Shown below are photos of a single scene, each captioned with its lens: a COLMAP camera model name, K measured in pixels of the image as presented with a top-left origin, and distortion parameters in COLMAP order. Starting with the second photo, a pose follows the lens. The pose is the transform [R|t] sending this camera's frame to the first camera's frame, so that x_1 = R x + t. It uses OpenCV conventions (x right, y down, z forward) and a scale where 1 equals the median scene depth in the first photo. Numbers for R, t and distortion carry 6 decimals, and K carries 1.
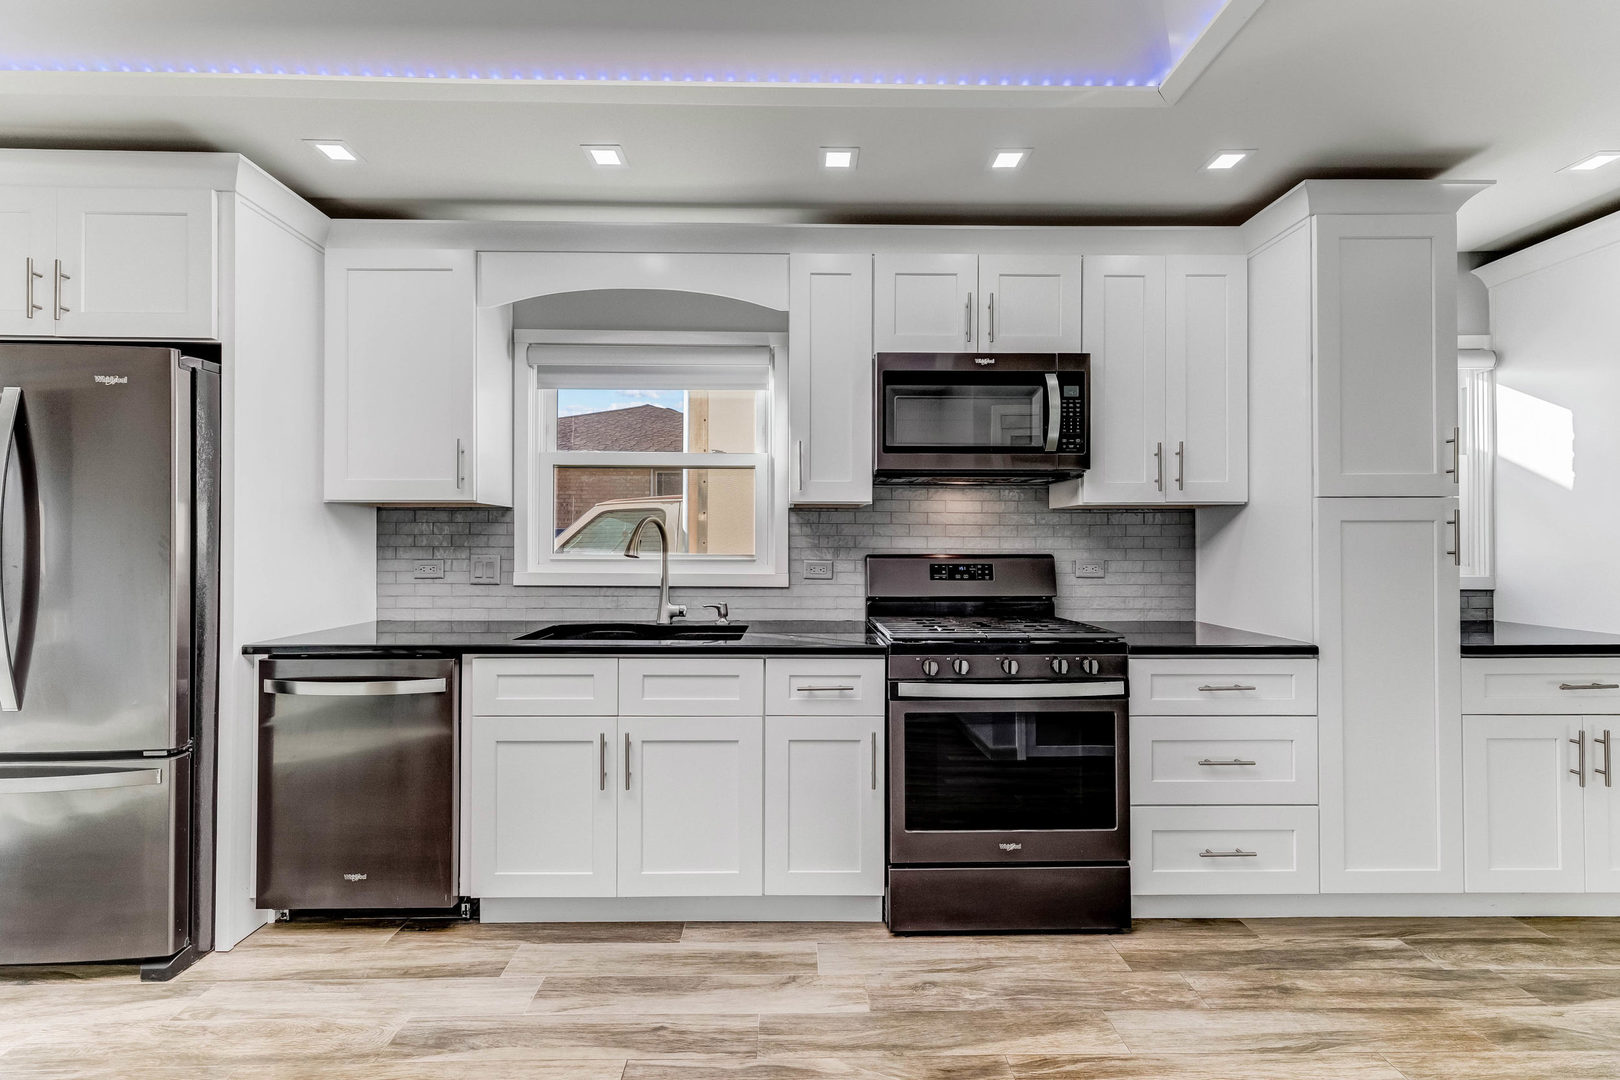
lens RADIAL K [[657.5, 0, 799.7], [0, 657.5, 539.2], [0, 0, 1]] dist [0.003085, 0.000378]
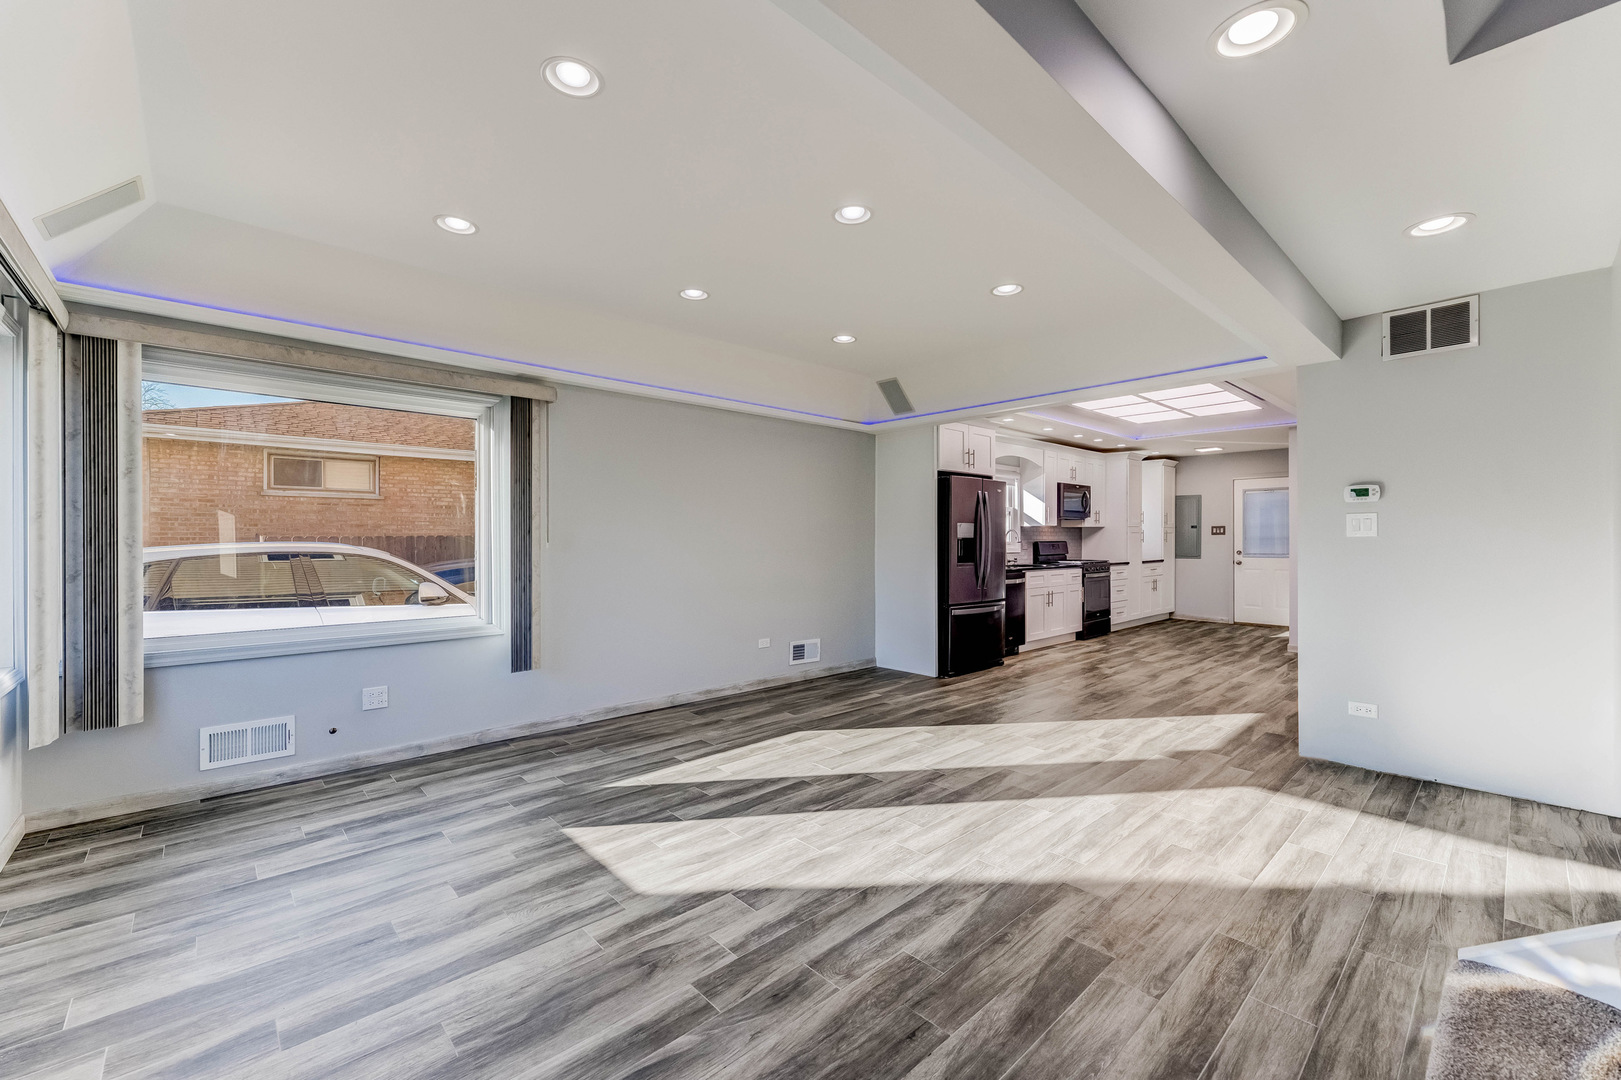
lens RADIAL K [[649.7, 0, 808.9], [0, 649.7, 535.3], [0, 0, 1]] dist [0.001017, 0.000083]
pose [[0.747108, -0.000447, 0.664702, -3.594219], [-0.003329, 0.999985, 0.004414, -0.022234], [-0.664694, -0.005510, 0.747095, -0.769664]]
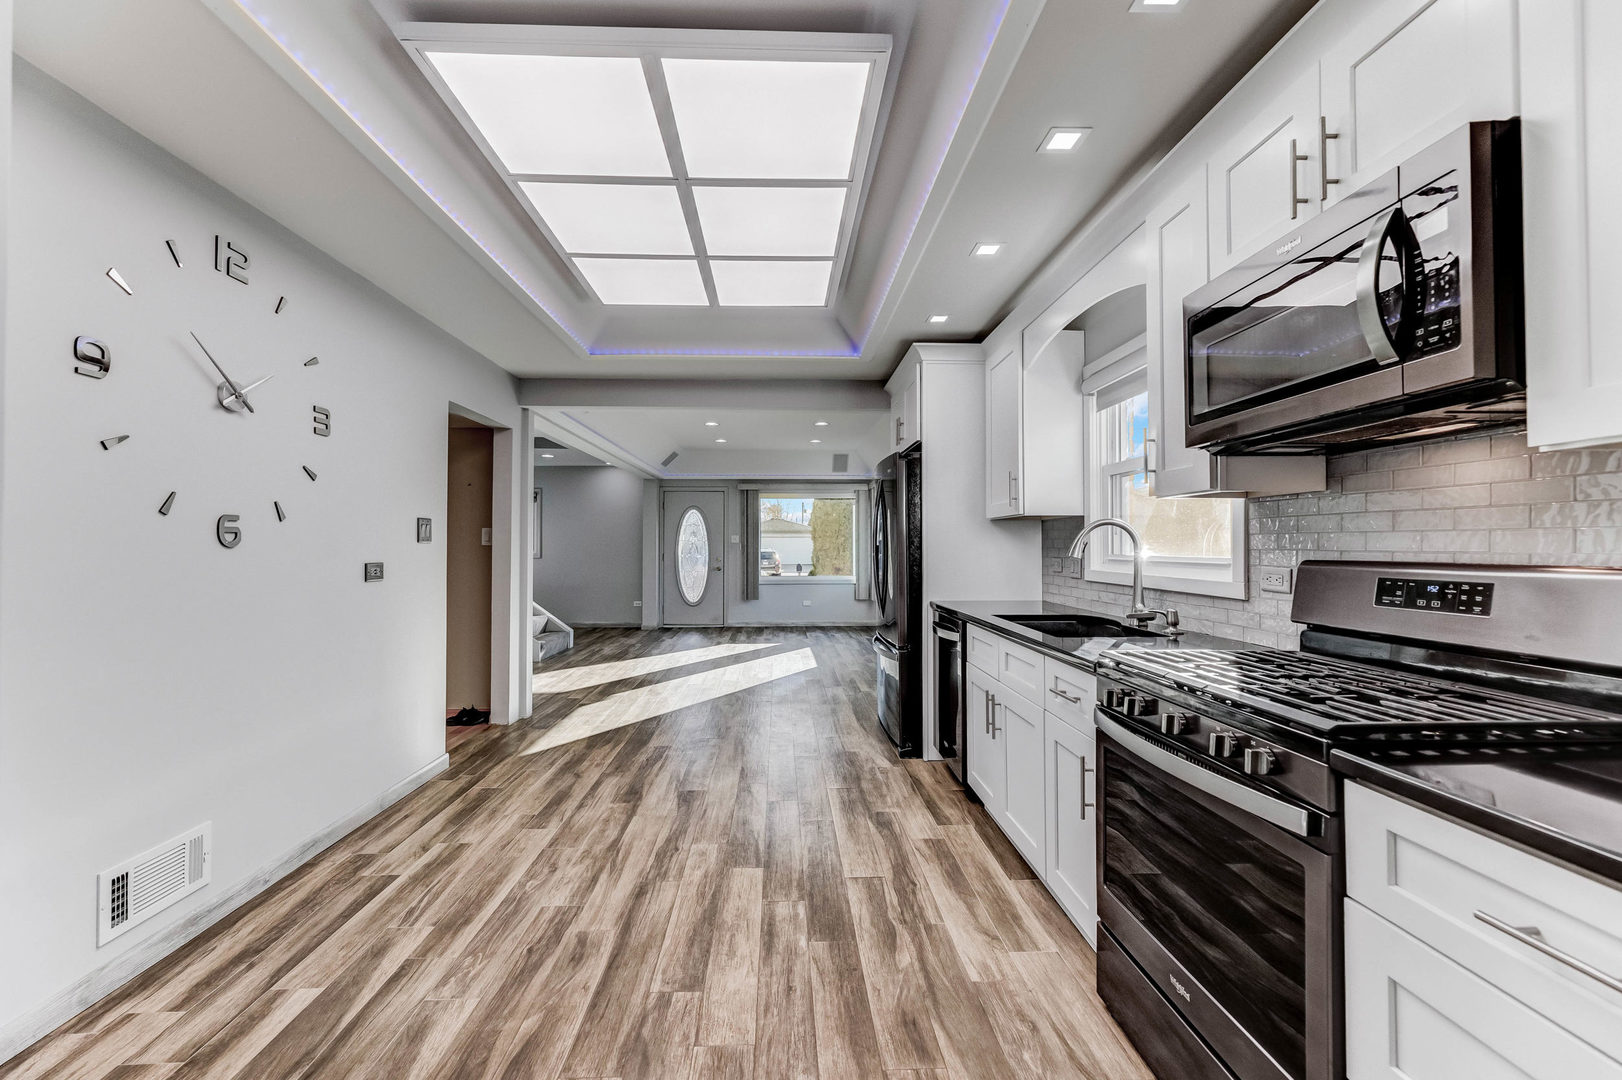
lens RADIAL K [[658.3, 0, 800.7], [0, 658.3, 539.2], [0, 0, 1]] dist [0.003085, 0.000378]
pose [[0.019872, -0.012518, -0.999724, 0.996924], [0.010033, 0.999874, -0.012320, 0.006518], [0.999752, -0.009785, 0.019995, 0.595241]]
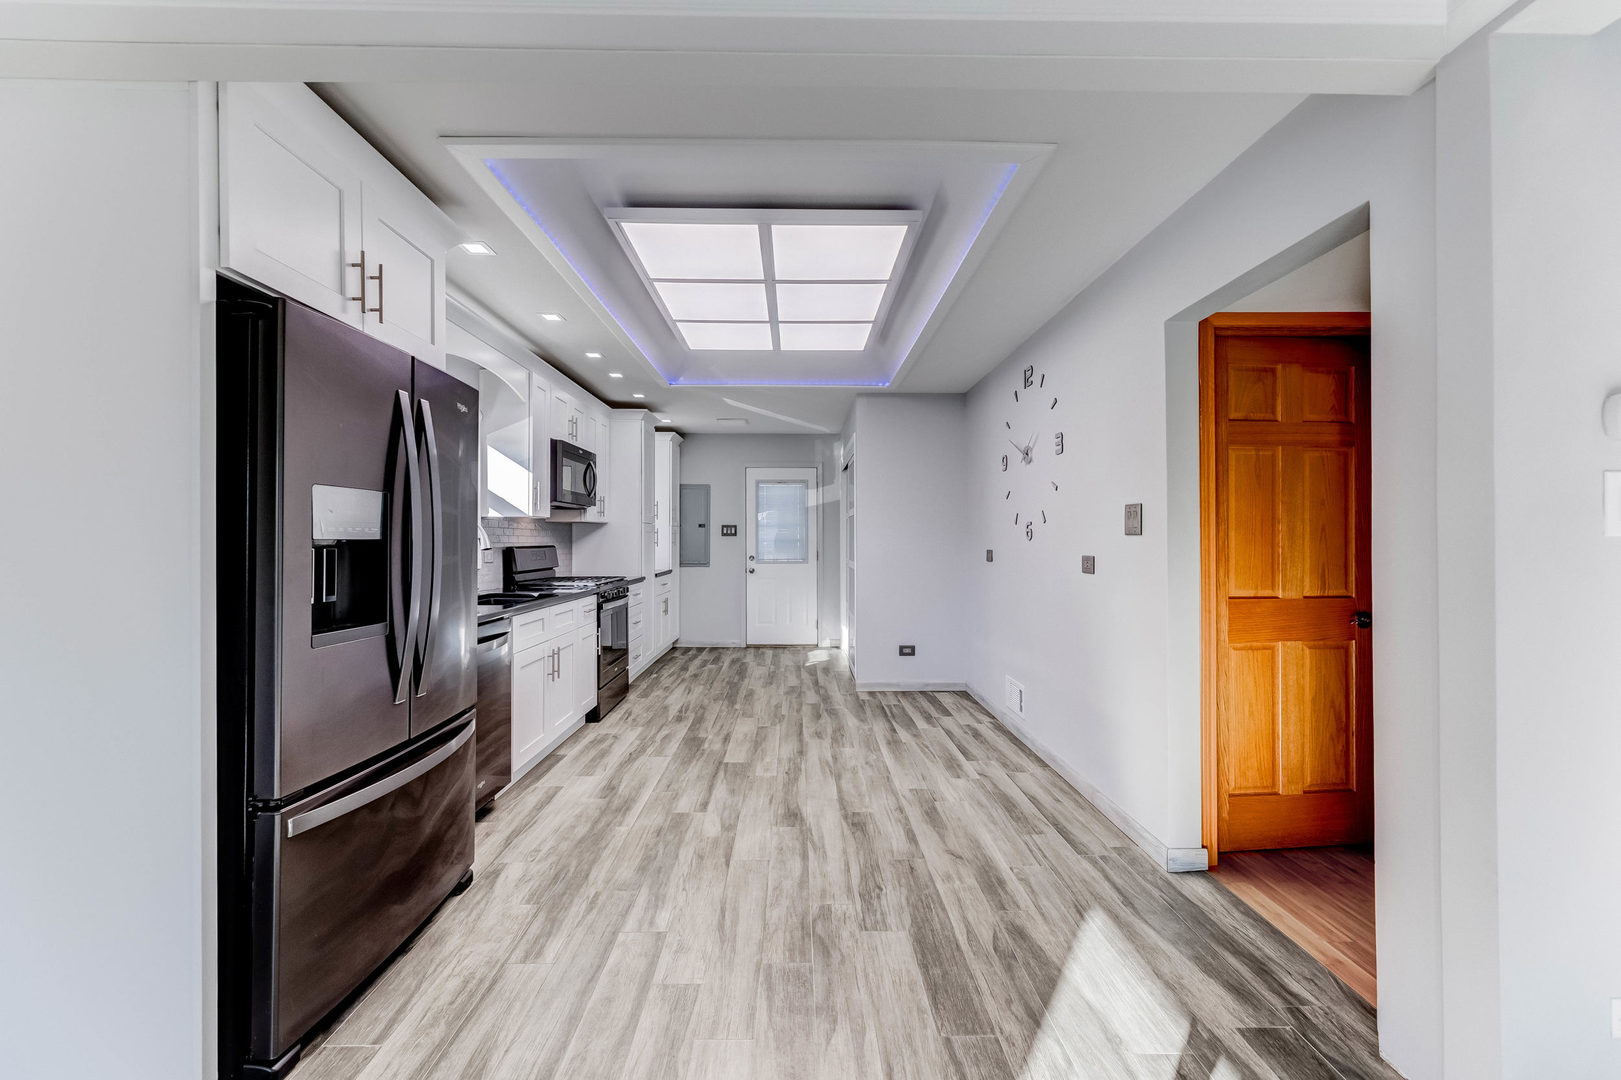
lens RADIAL K [[649.7, 0, 808.9], [0, 649.7, 535.3], [0, 0, 1]] dist [0.001017, 0.000083]
pose [[-0.007338, 0.004695, 0.999962, -2.009687], [-0.006556, 0.999967, -0.004743, -0.005044], [-0.999952, -0.006590, -0.007307, 0.328964]]
